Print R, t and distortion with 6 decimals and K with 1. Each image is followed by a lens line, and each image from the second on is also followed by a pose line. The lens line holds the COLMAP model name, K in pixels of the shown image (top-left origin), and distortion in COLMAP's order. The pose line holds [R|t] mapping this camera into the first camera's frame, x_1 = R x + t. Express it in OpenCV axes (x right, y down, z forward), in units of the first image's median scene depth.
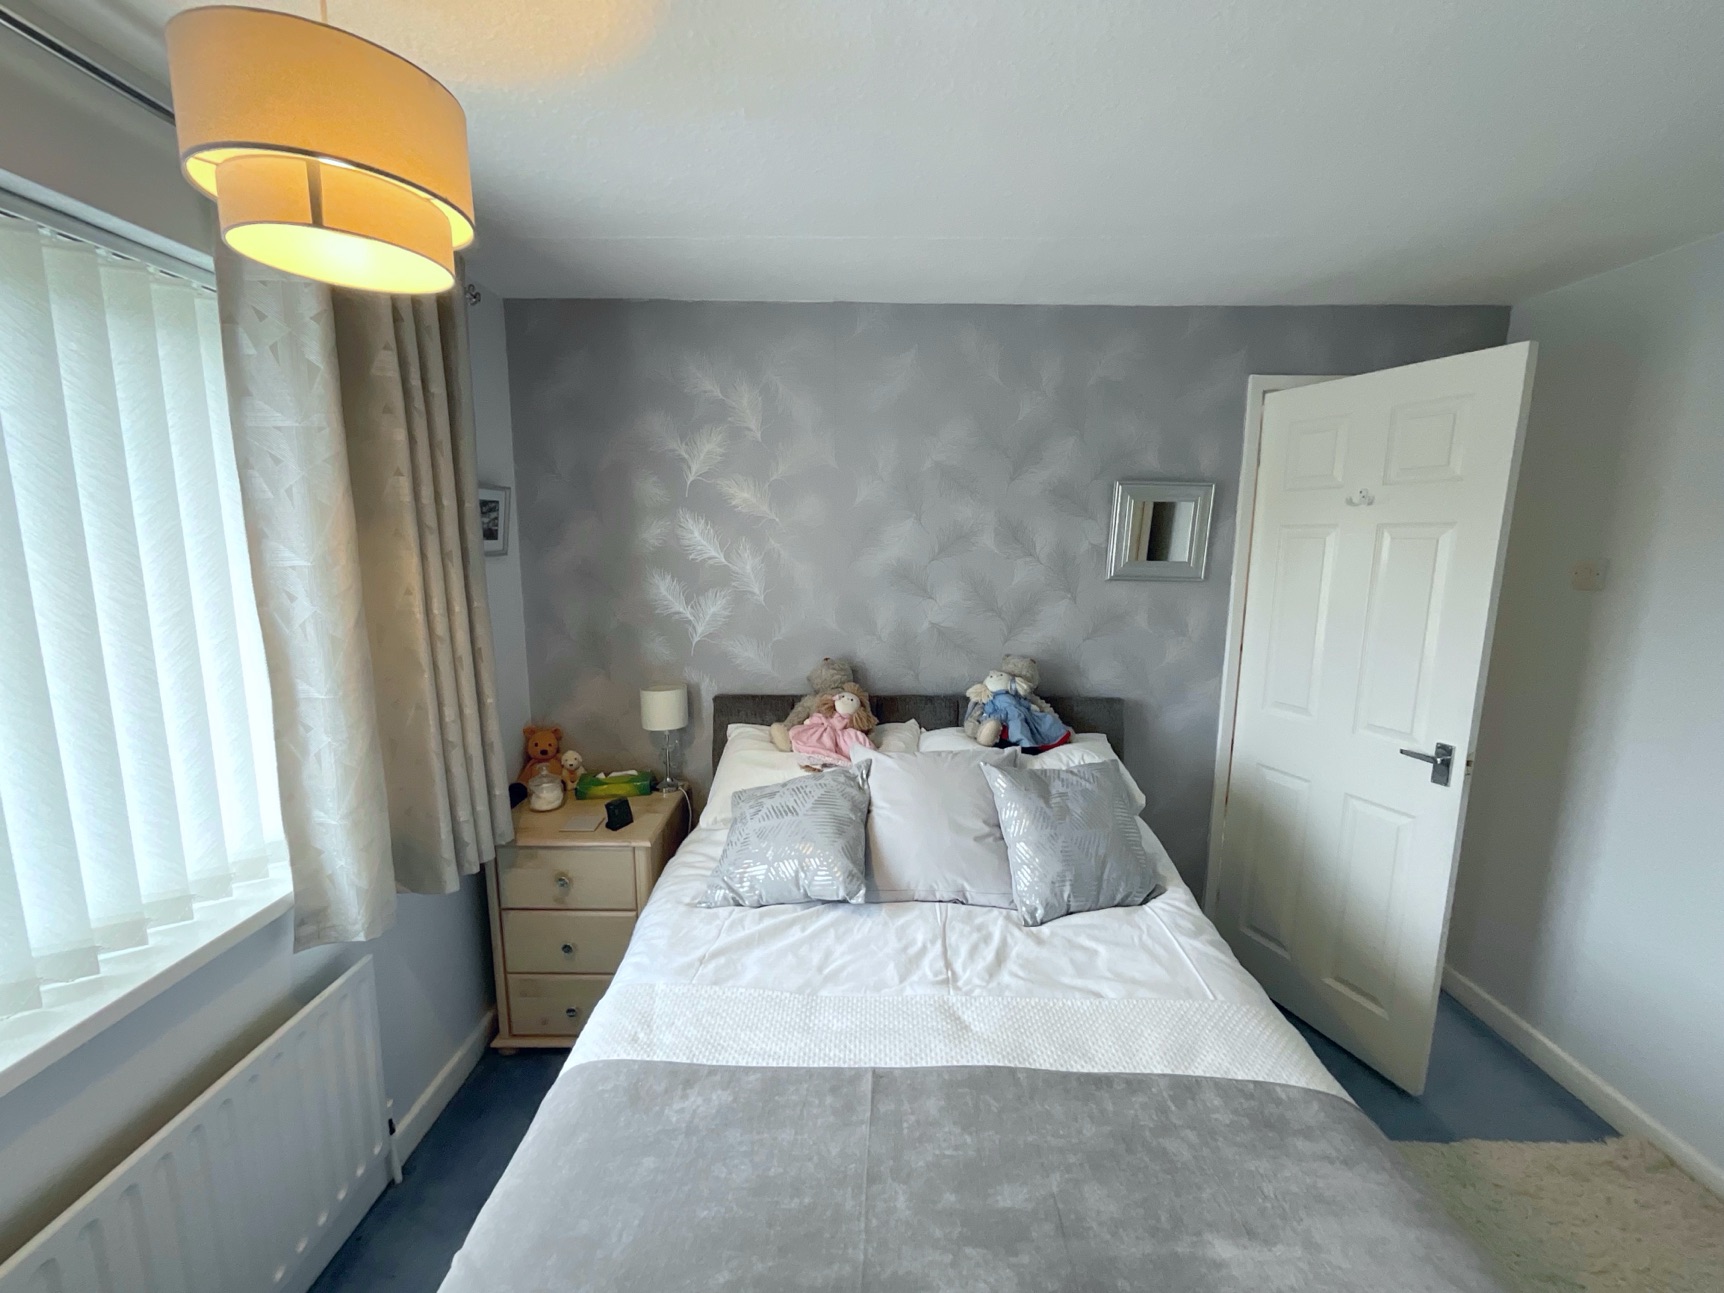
lens RADIAL K [[697.7, 0, 860.8], [0, 697.7, 643.2], [0, 0, 1]] dist [-0.004773, 0.000093]
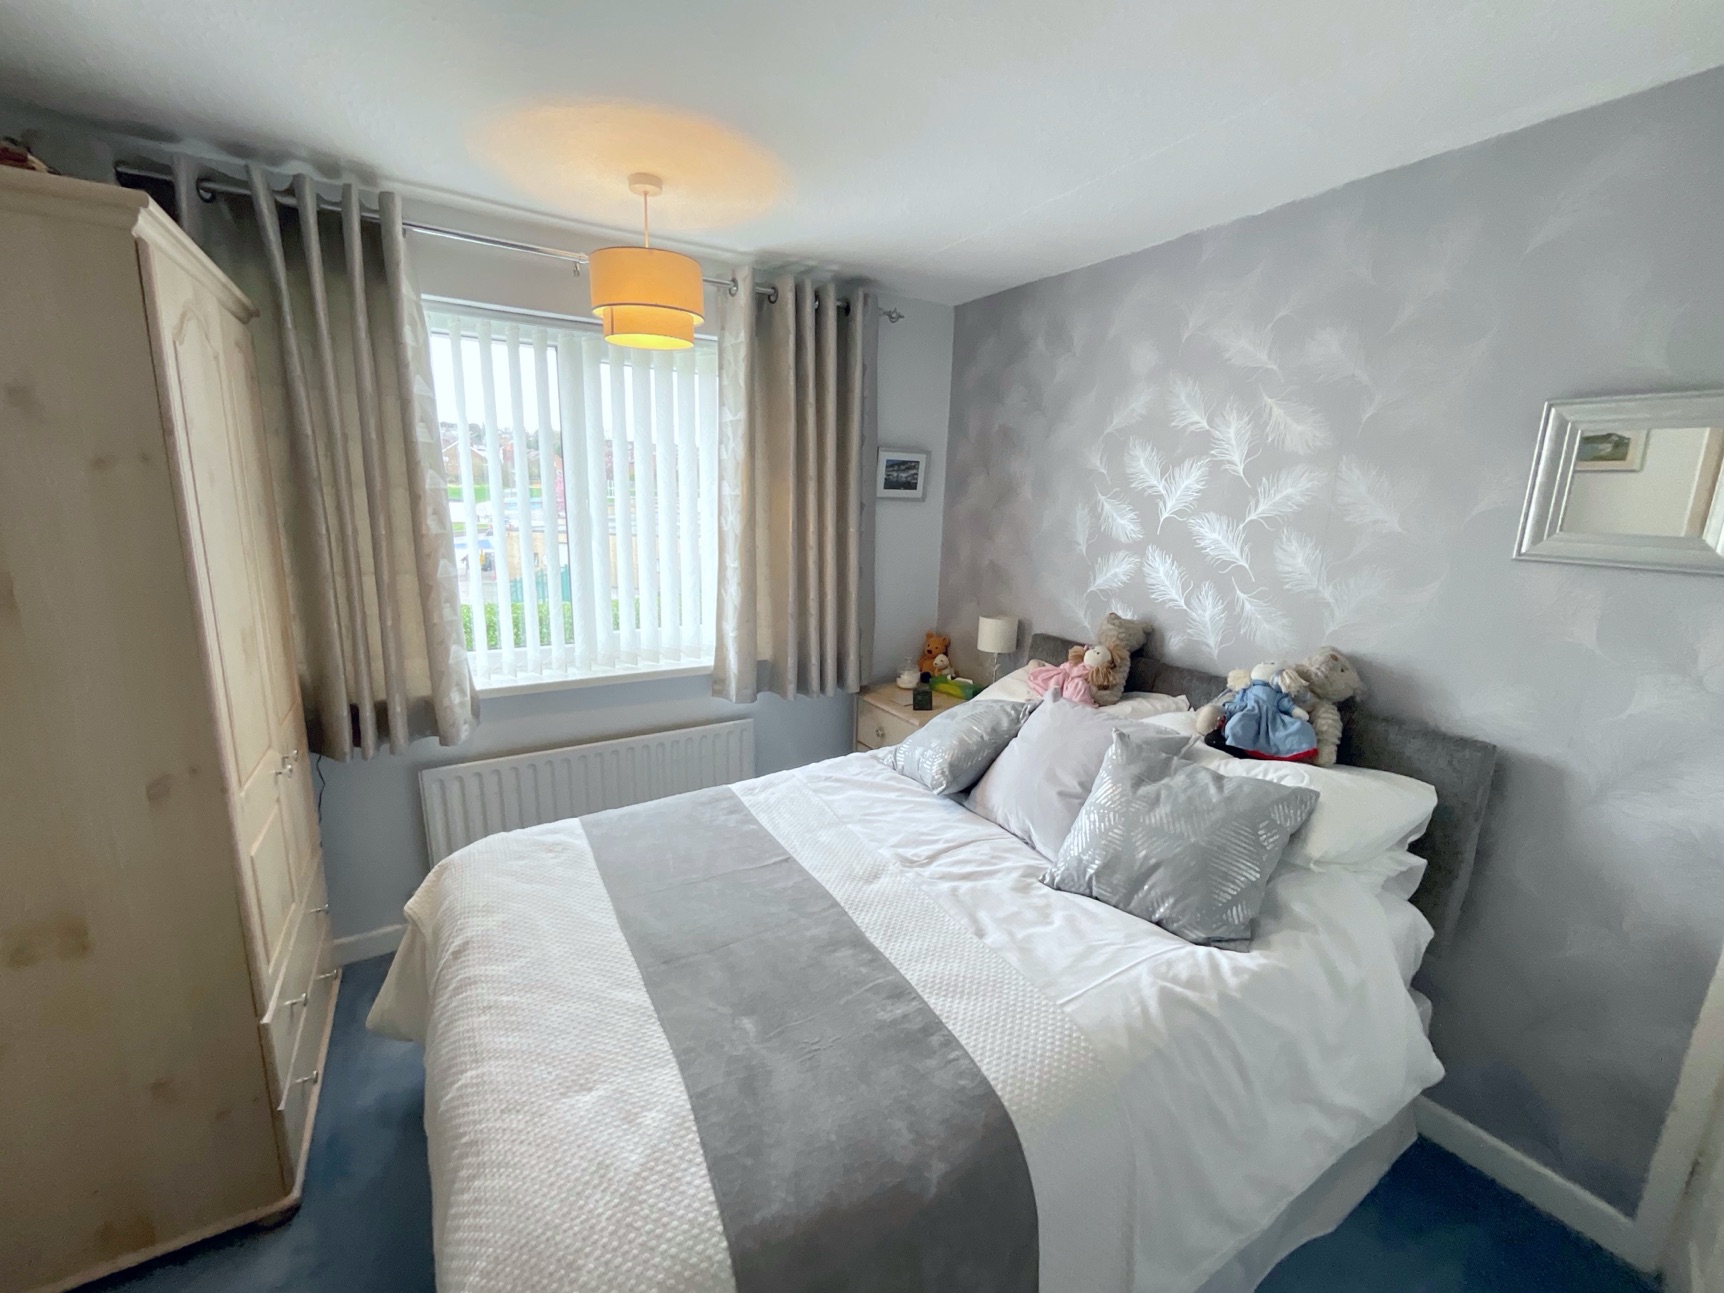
lens RADIAL K [[696.5, 0, 862.6], [0, 696.5, 645.4], [0, 0, 1]] dist [0.002932, -0.002083]
pose [[0.527944, 0.187624, -0.828295, 0.808401], [-0.155803, 0.980136, 0.122713, 0.001083], [0.834865, 0.064265, 0.546690, 0.225875]]
